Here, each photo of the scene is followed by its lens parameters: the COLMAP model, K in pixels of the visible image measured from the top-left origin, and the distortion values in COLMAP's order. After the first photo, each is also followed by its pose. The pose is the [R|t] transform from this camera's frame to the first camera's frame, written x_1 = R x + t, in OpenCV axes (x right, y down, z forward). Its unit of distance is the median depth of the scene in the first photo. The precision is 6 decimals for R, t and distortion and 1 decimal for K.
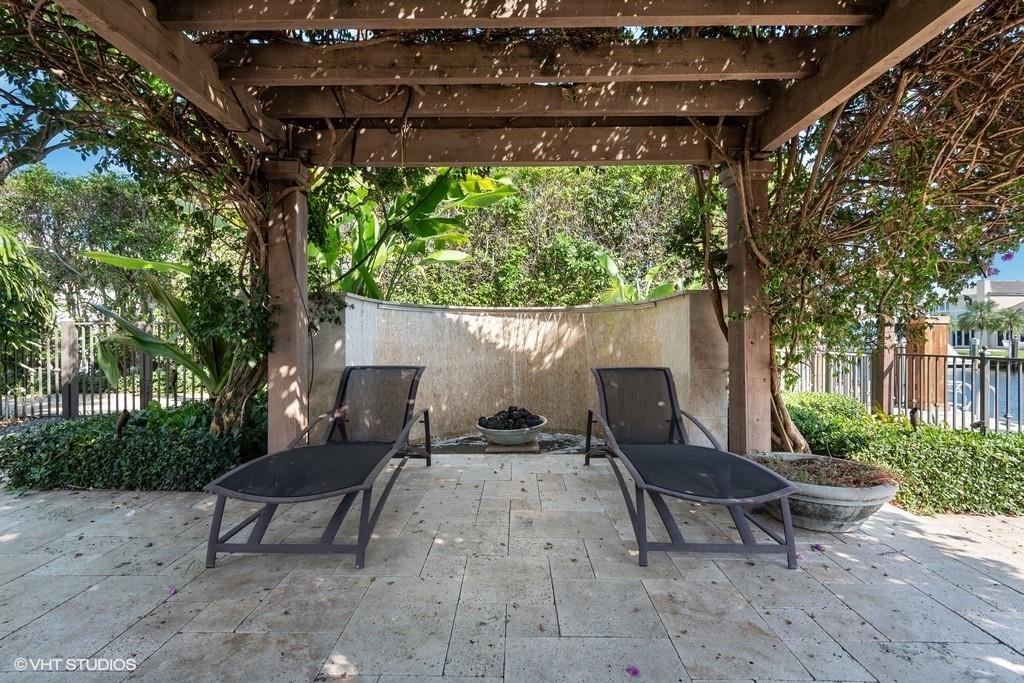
lens RADIAL K [[477.5, 0, 512.0], [0, 477.5, 341.5], [0, 0, 1]] dist [0.022037, 0.000120]
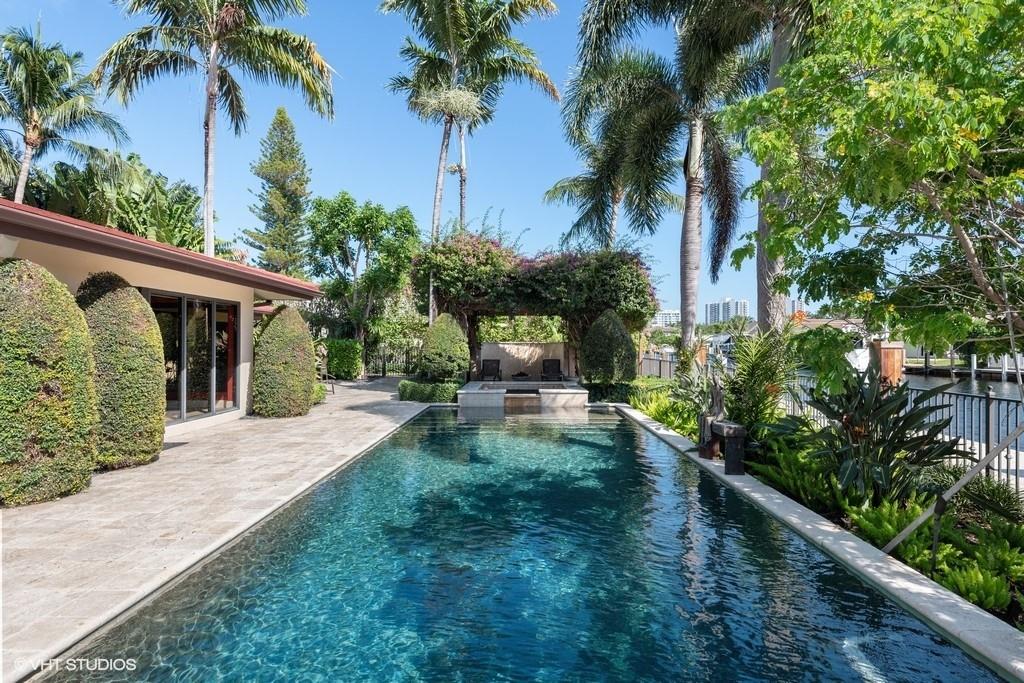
lens RADIAL K [[534.6, 0, 512.0], [0, 534.6, 341.5], [0, 0, 1]] dist [0.051967, -0.037314]
pose [[0.999893, 0.002553, -0.014401, -0.008601], [-0.002631, 0.999982, -0.005389, -0.062444], [0.014387, 0.005426, 0.999882, -2.319647]]
